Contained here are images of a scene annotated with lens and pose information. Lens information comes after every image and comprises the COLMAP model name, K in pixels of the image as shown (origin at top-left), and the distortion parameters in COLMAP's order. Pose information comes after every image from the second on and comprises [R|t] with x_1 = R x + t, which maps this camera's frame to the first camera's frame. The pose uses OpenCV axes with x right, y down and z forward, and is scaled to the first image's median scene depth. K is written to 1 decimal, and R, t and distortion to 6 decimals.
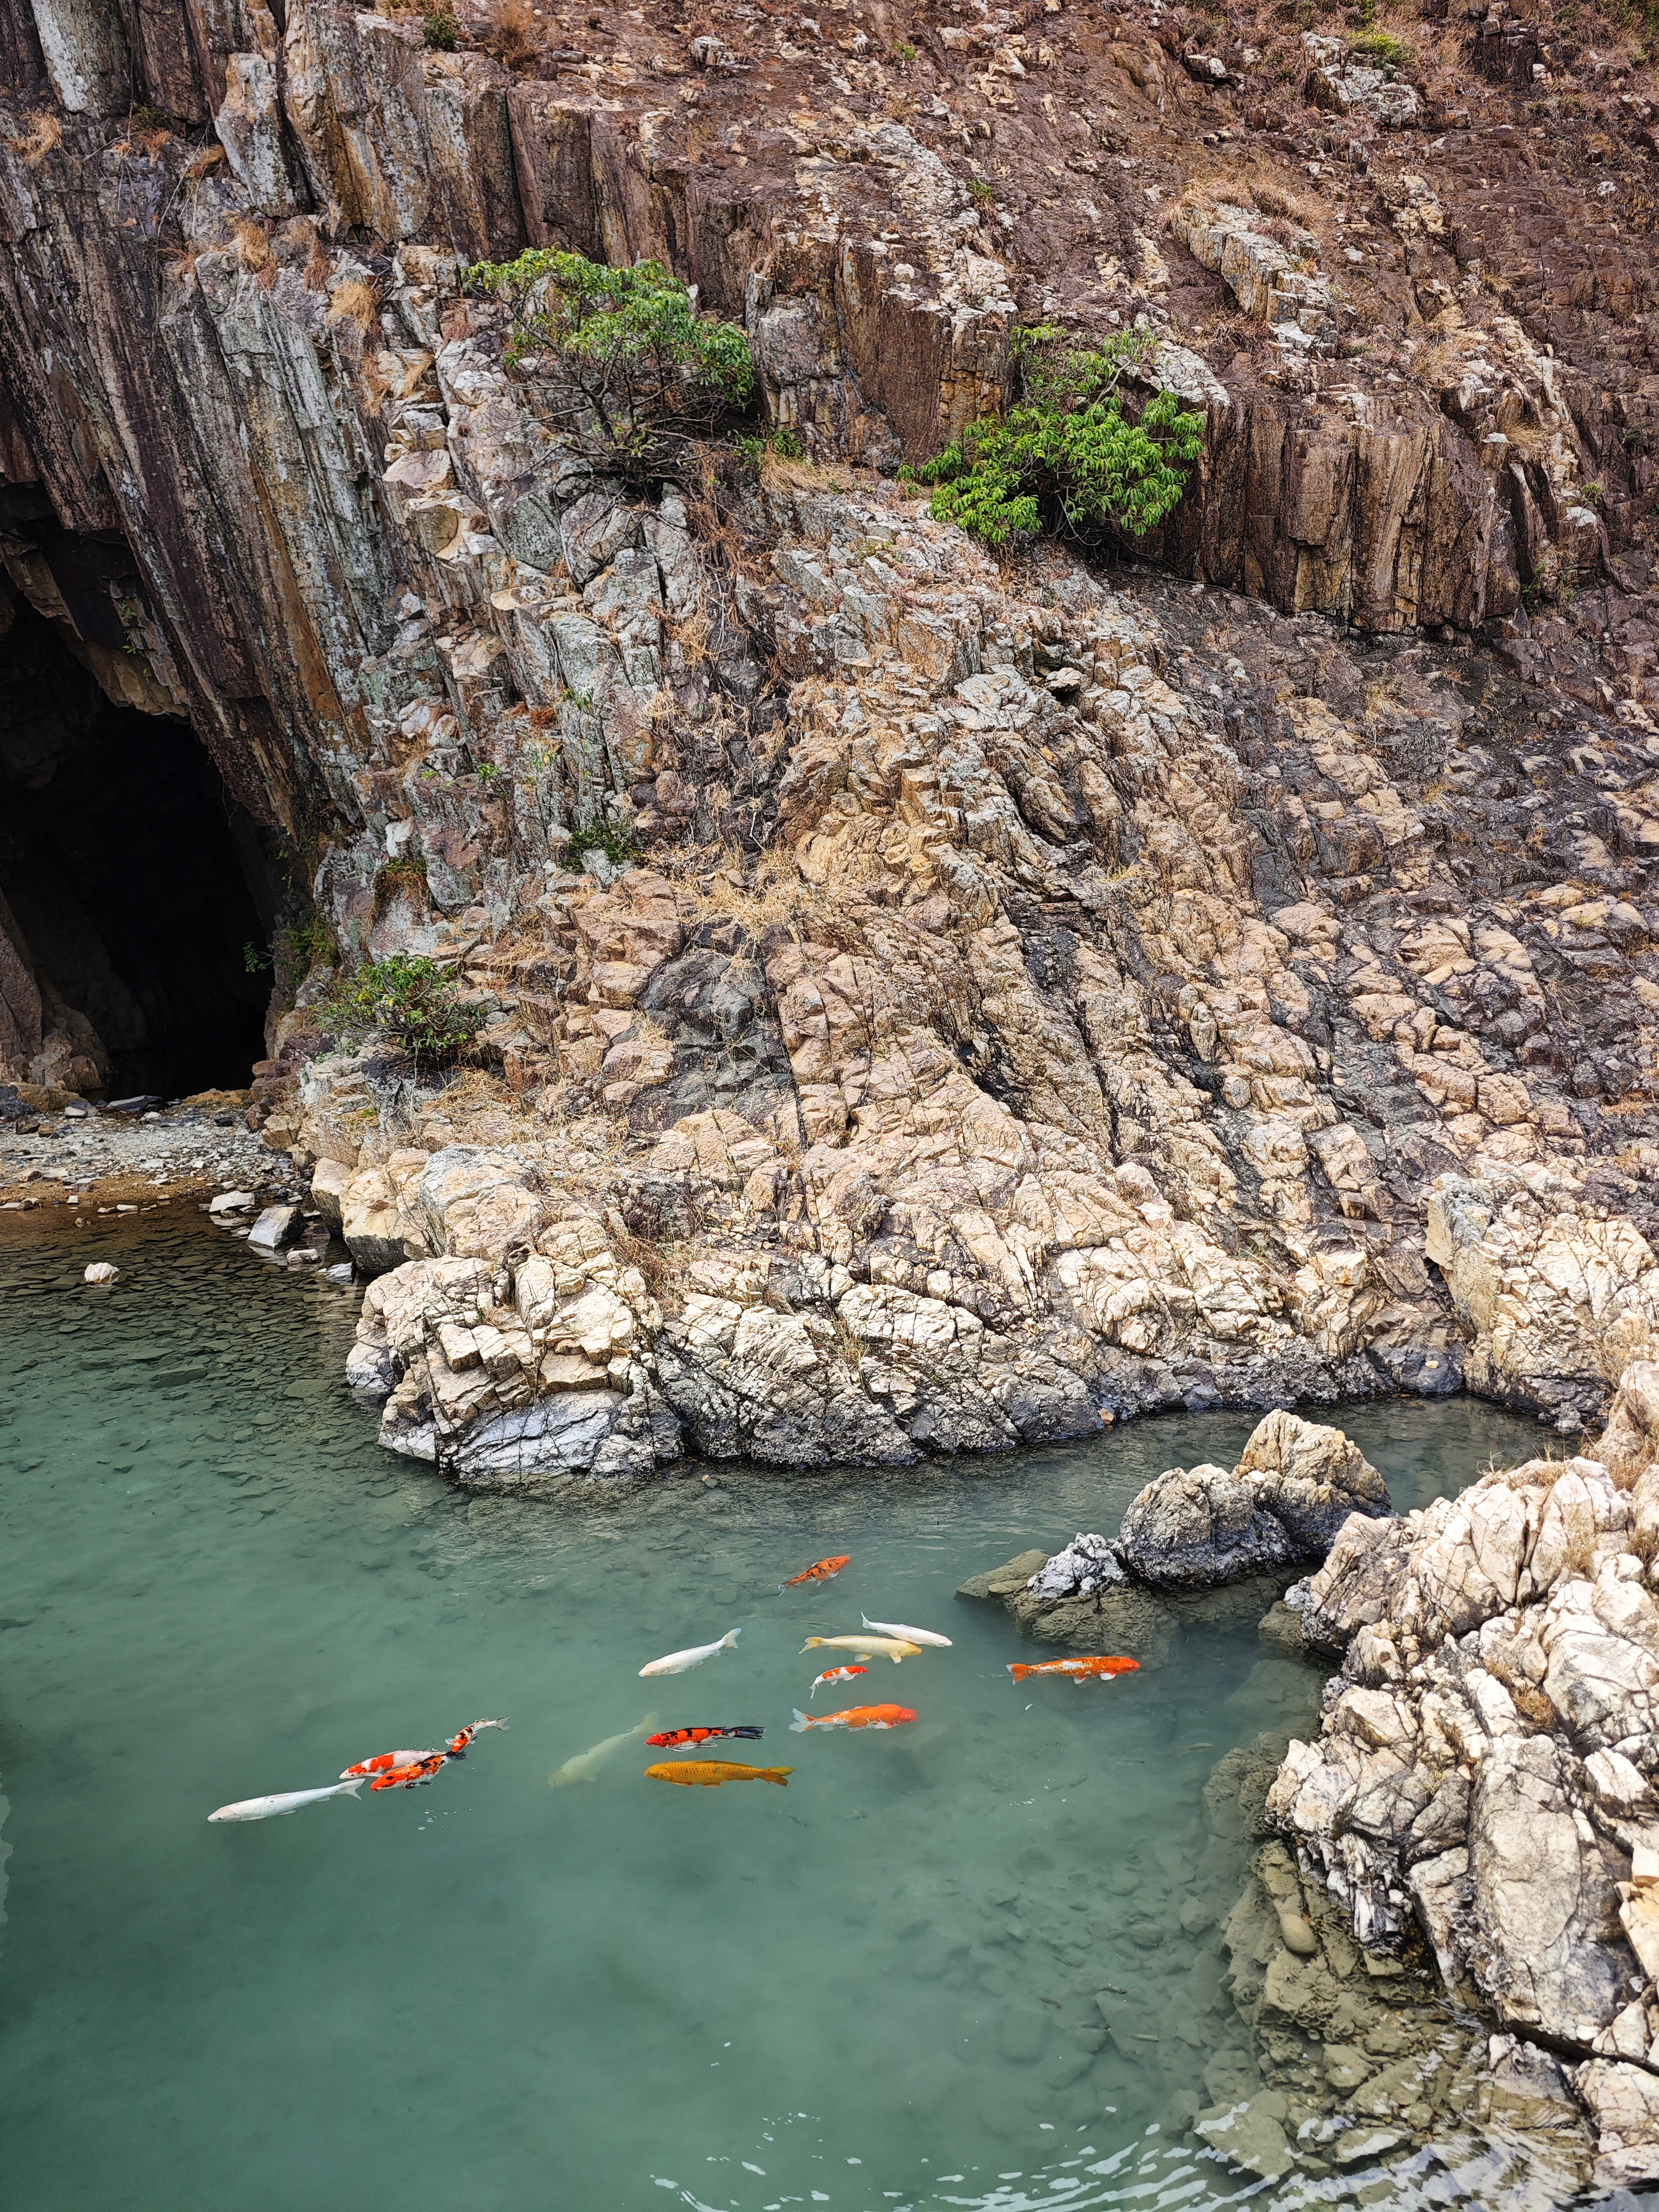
lens RADIAL K [[1462.2, 0, 831.8], [0, 1462.2, 1116.4], [0, 0, 1]] dist [-0.004327, -0.015384]
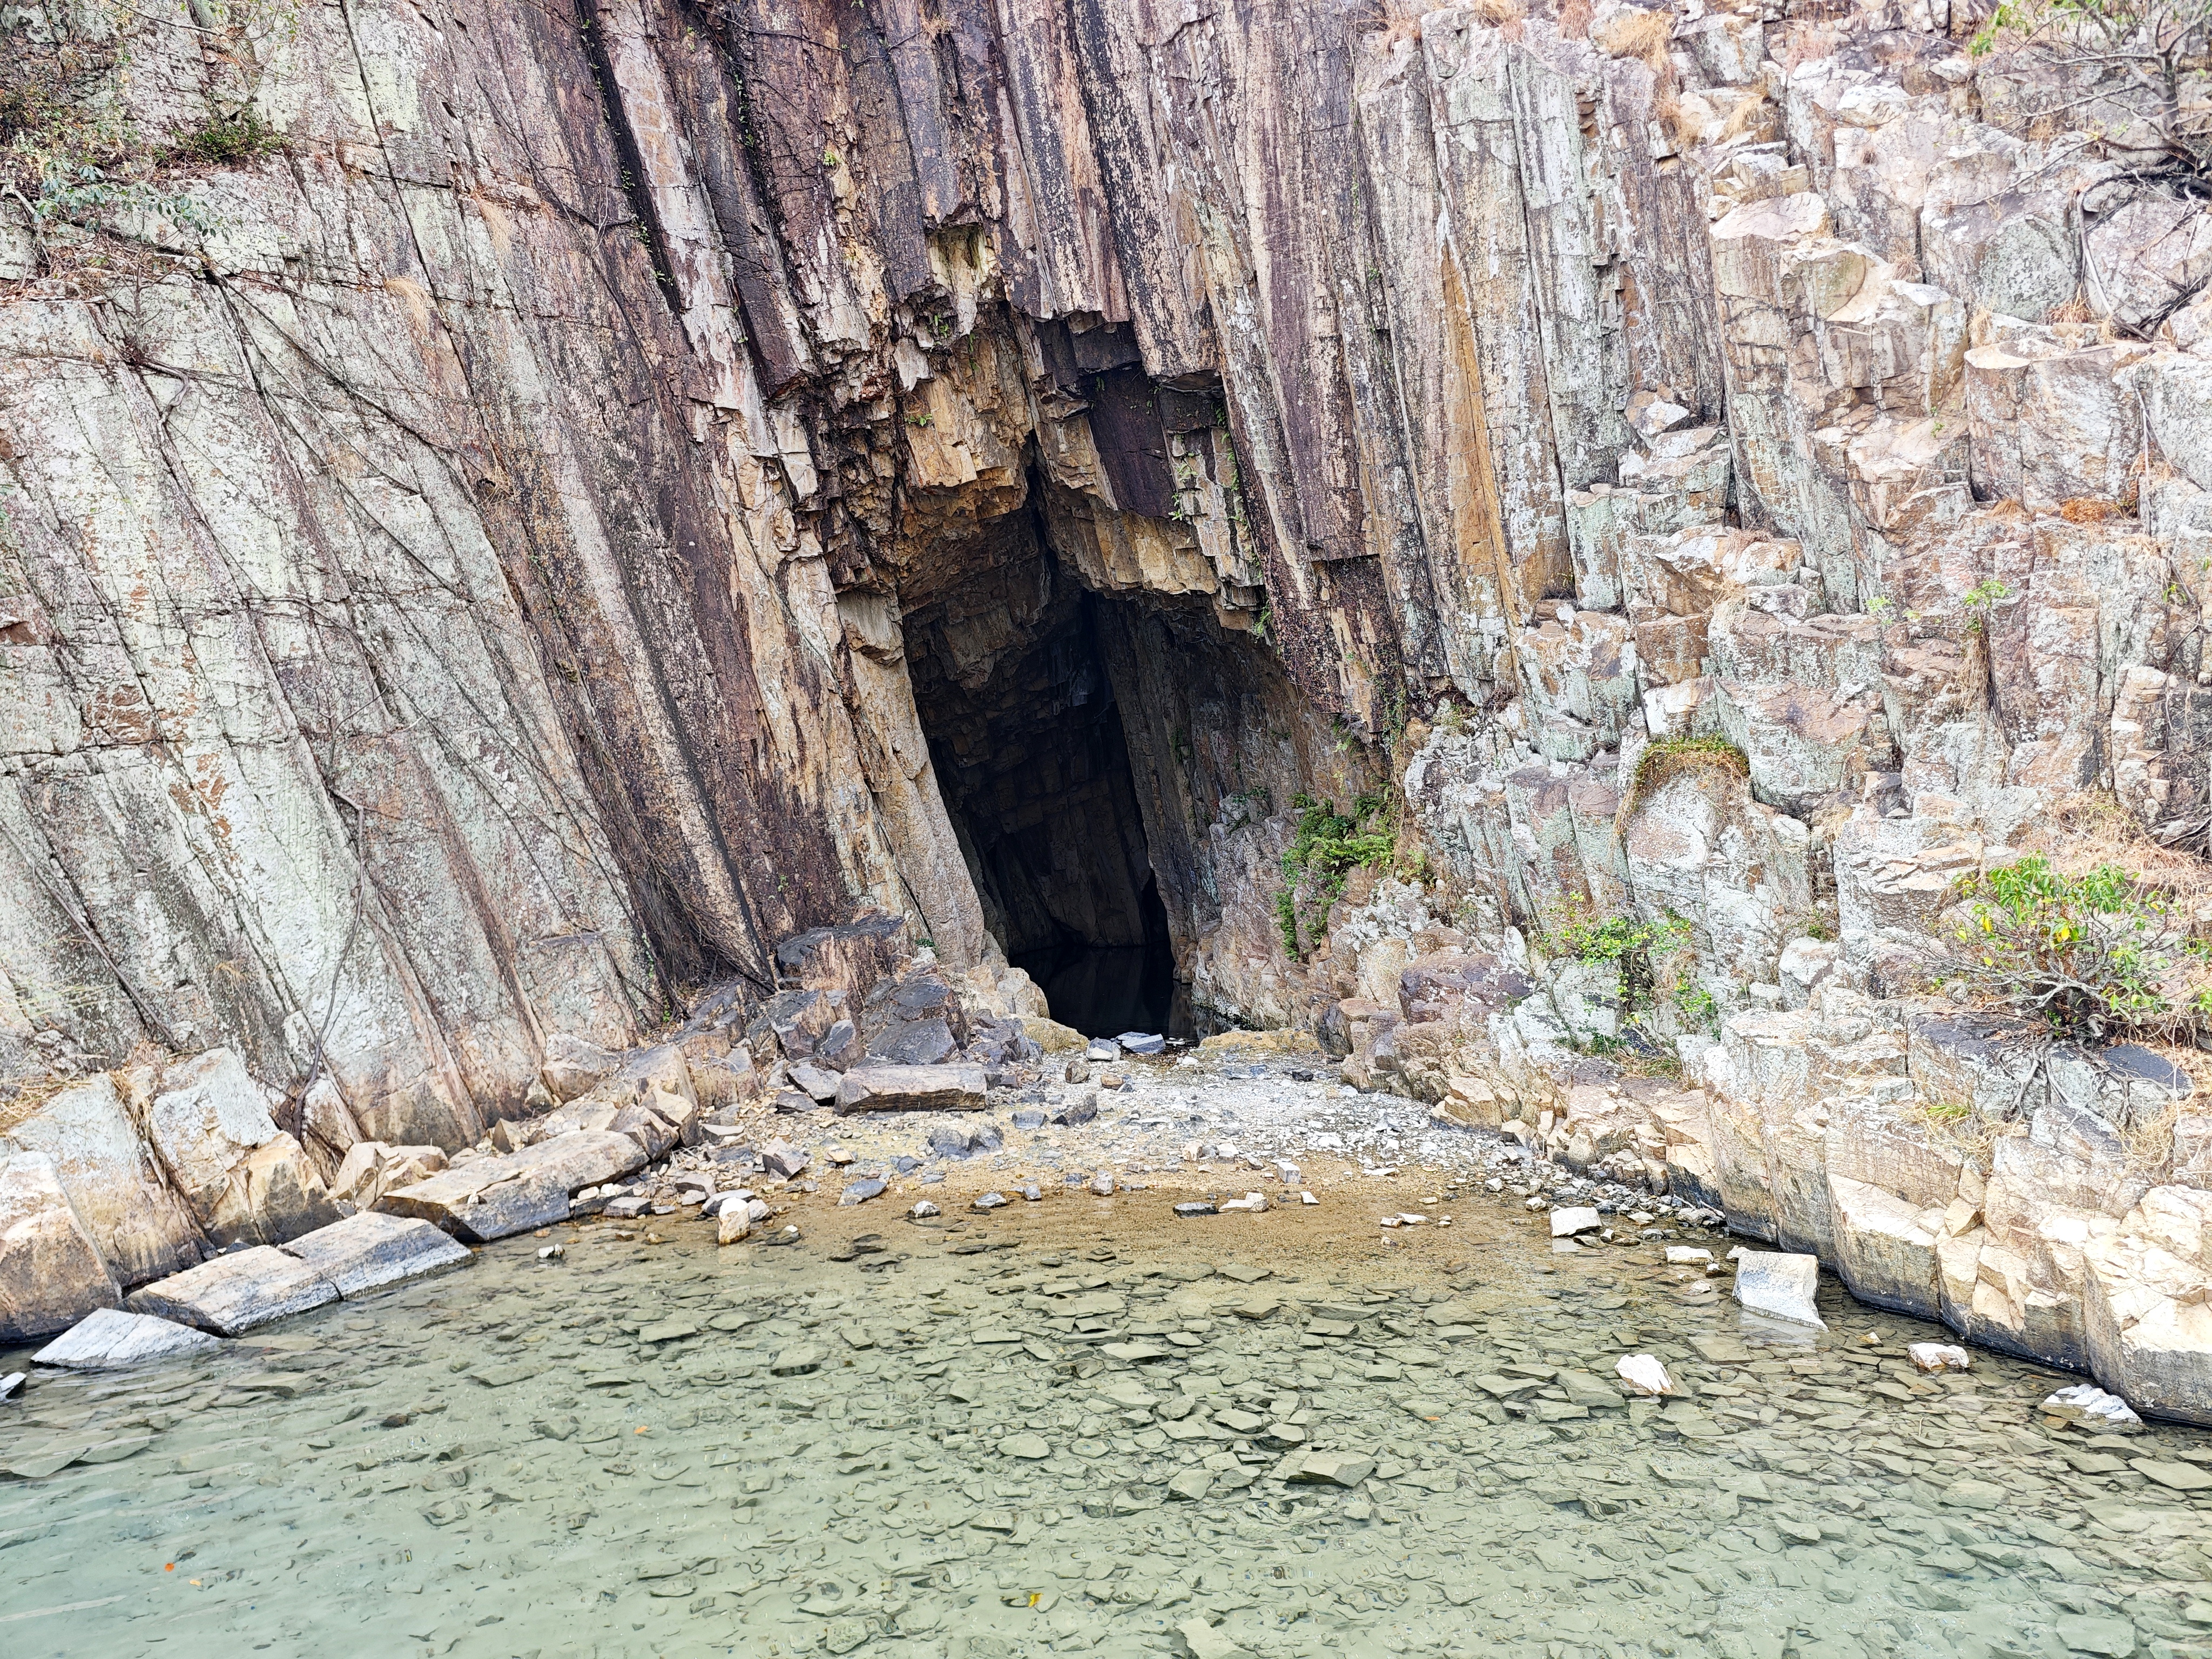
lens RADIAL K [[1462.2, 0, 1105.1], [0, 1462.2, 823.6], [0, 0, 1]] dist [-0.004327, -0.015384]
pose [[0.975497, -0.001940, -0.220004, -0.412427], [-0.031102, 0.988703, -0.146623, -0.013778], [0.217803, 0.149873, 0.964417, 0.224995]]
